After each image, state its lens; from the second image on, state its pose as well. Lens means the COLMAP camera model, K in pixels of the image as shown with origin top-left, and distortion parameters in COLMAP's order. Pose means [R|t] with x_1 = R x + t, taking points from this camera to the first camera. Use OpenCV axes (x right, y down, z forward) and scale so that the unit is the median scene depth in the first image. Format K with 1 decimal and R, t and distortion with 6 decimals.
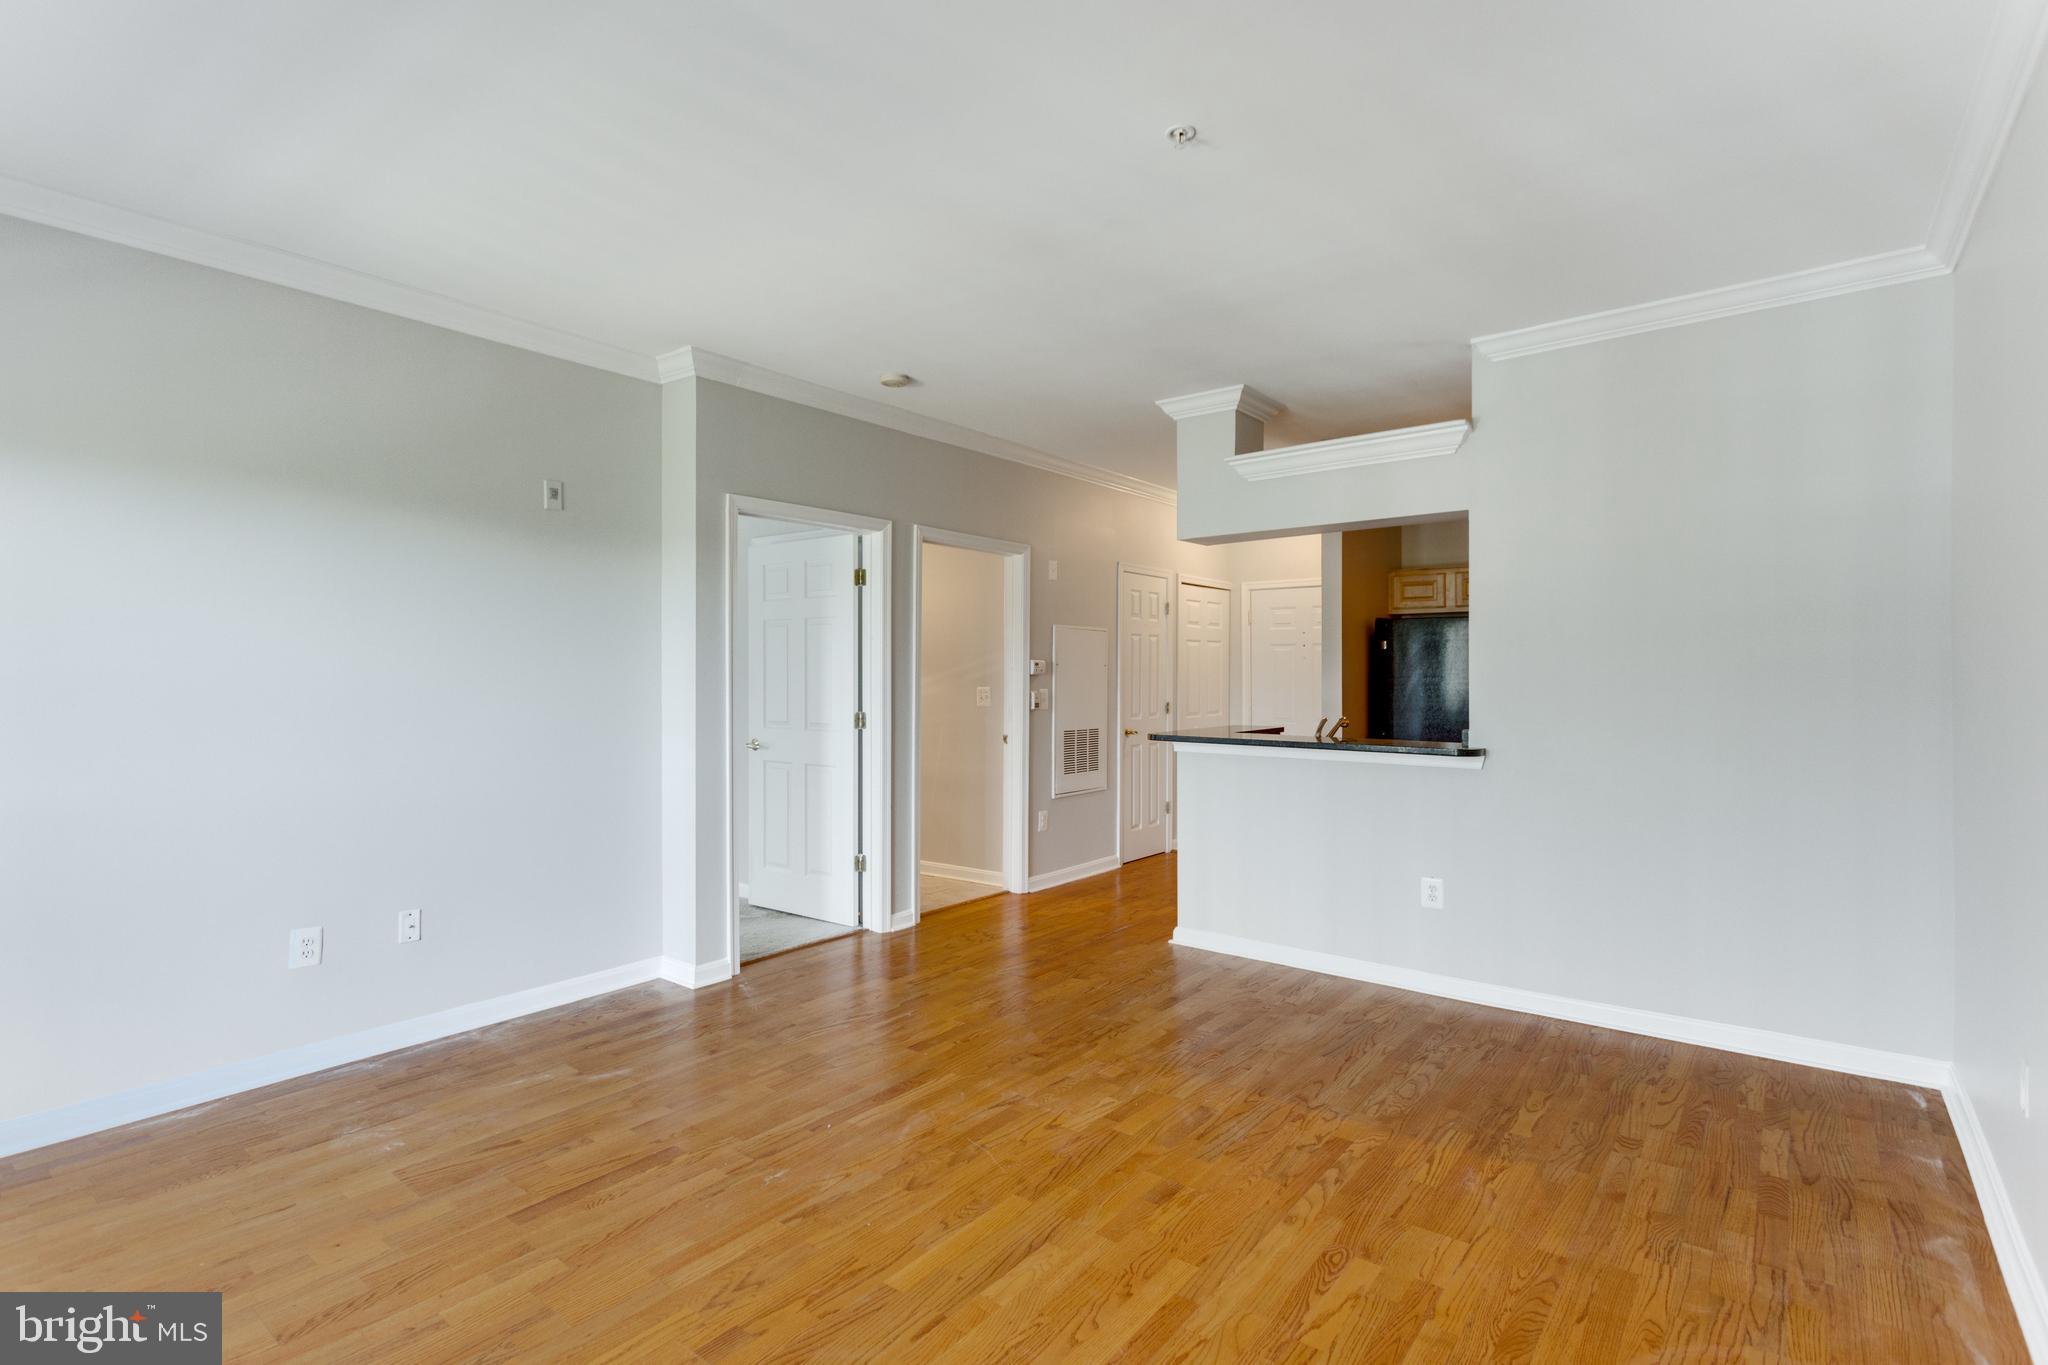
lens RADIAL K [[984.1, 0, 1010.8], [0, 984.1, 674.7], [0, 0, 1]] dist [0.009424, -0.005901]
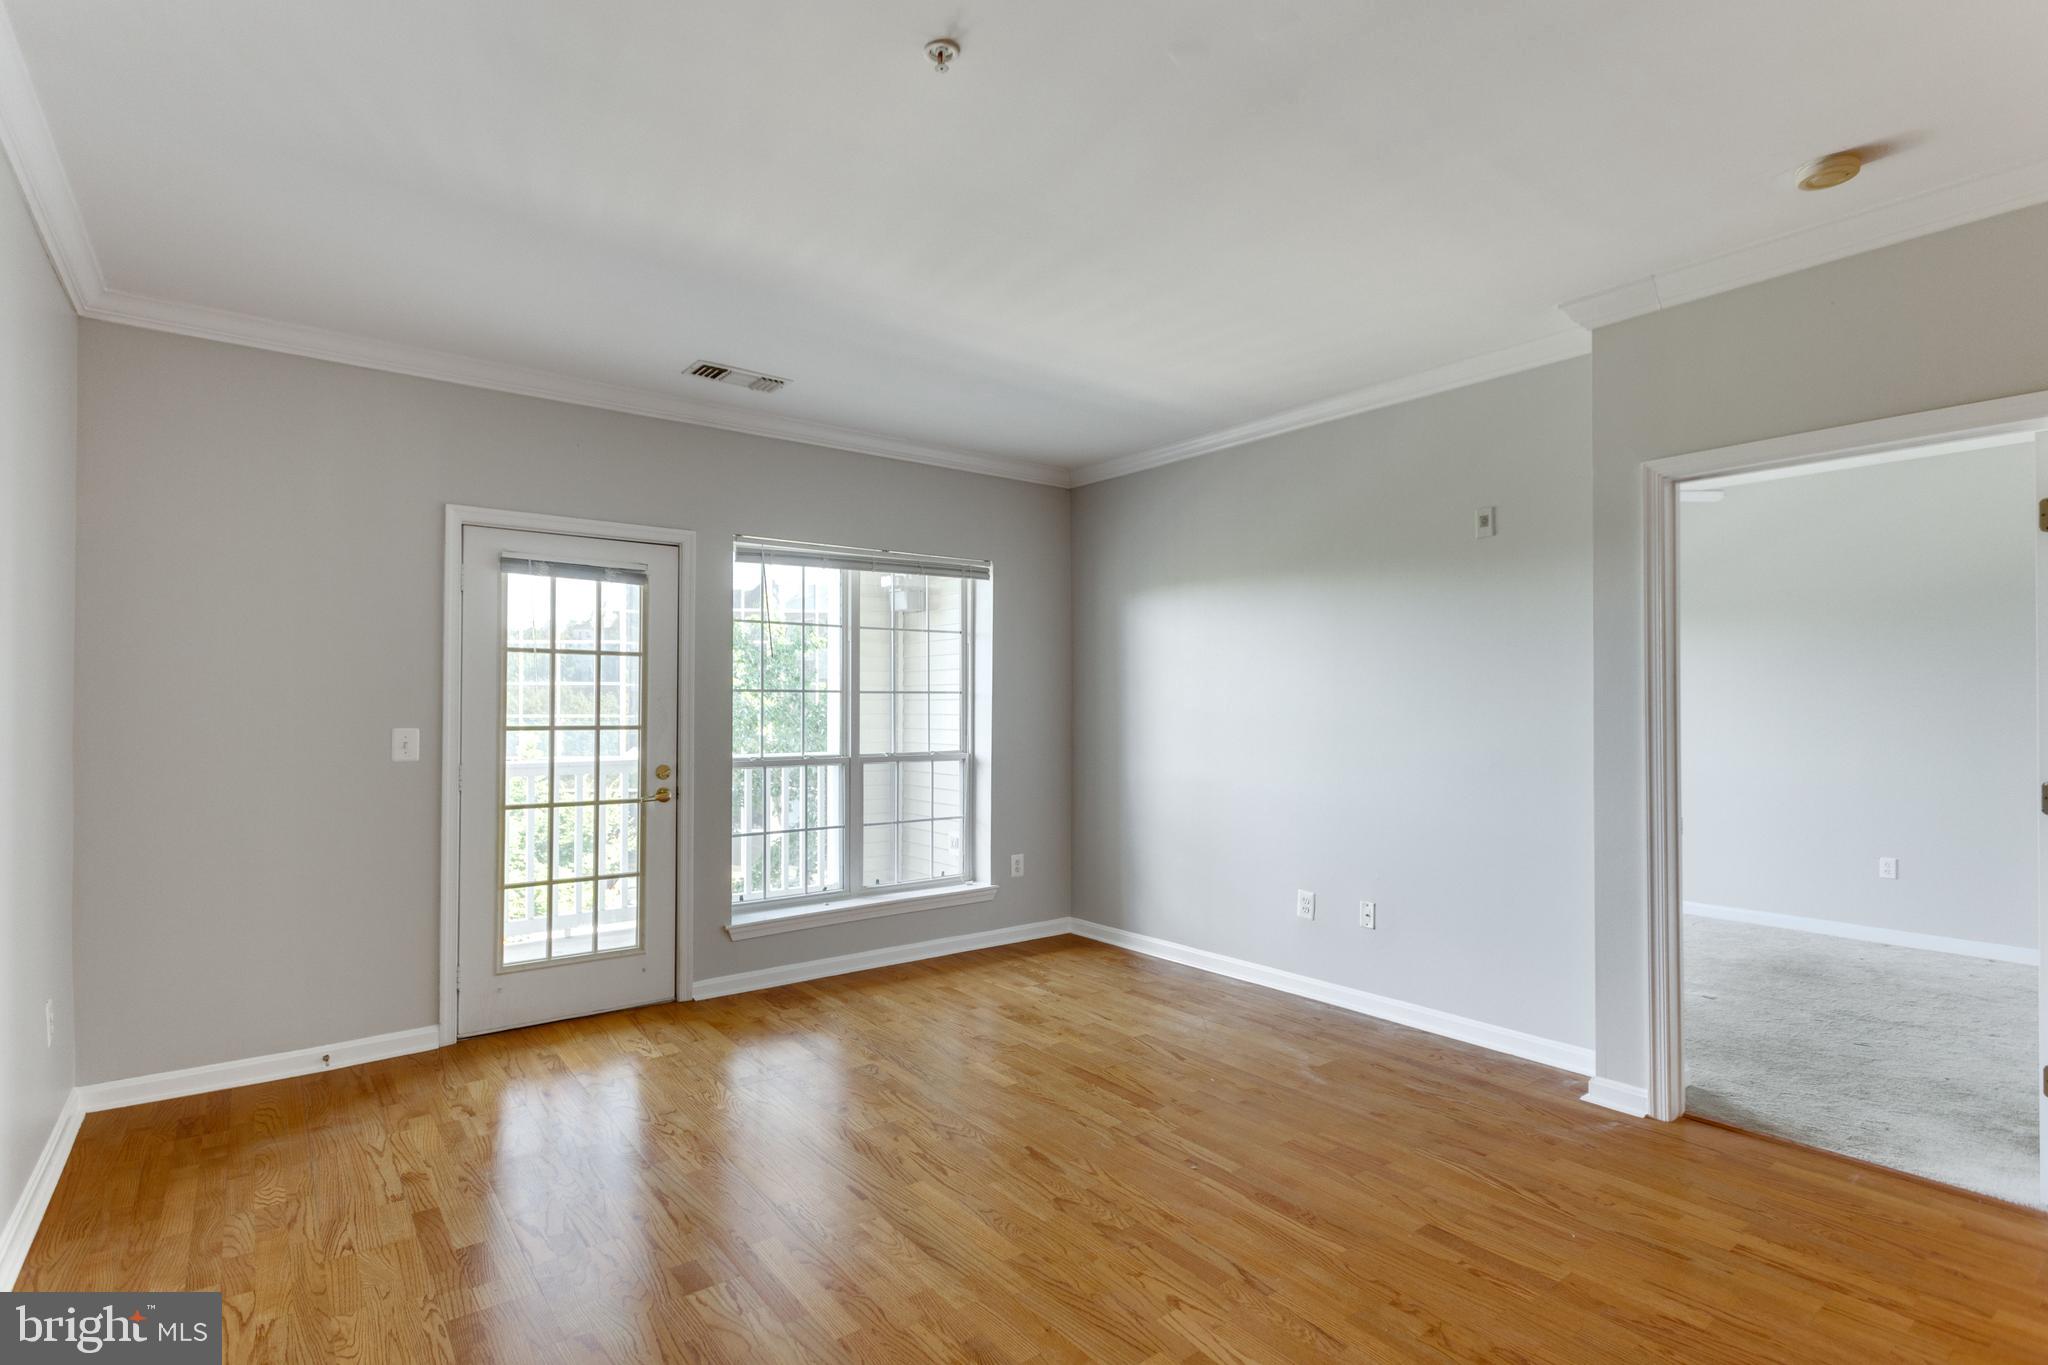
lens RADIAL K [[984.1, 0, 1011.3], [0, 984.1, 693.7], [0, 0, 1]] dist [0.009424, -0.005901]
pose [[-0.244951, -0.011382, -0.969469, 0.829438], [-0.000809, 0.999933, -0.011535, -0.001084], [0.969535, -0.002041, -0.244944, 1.084550]]
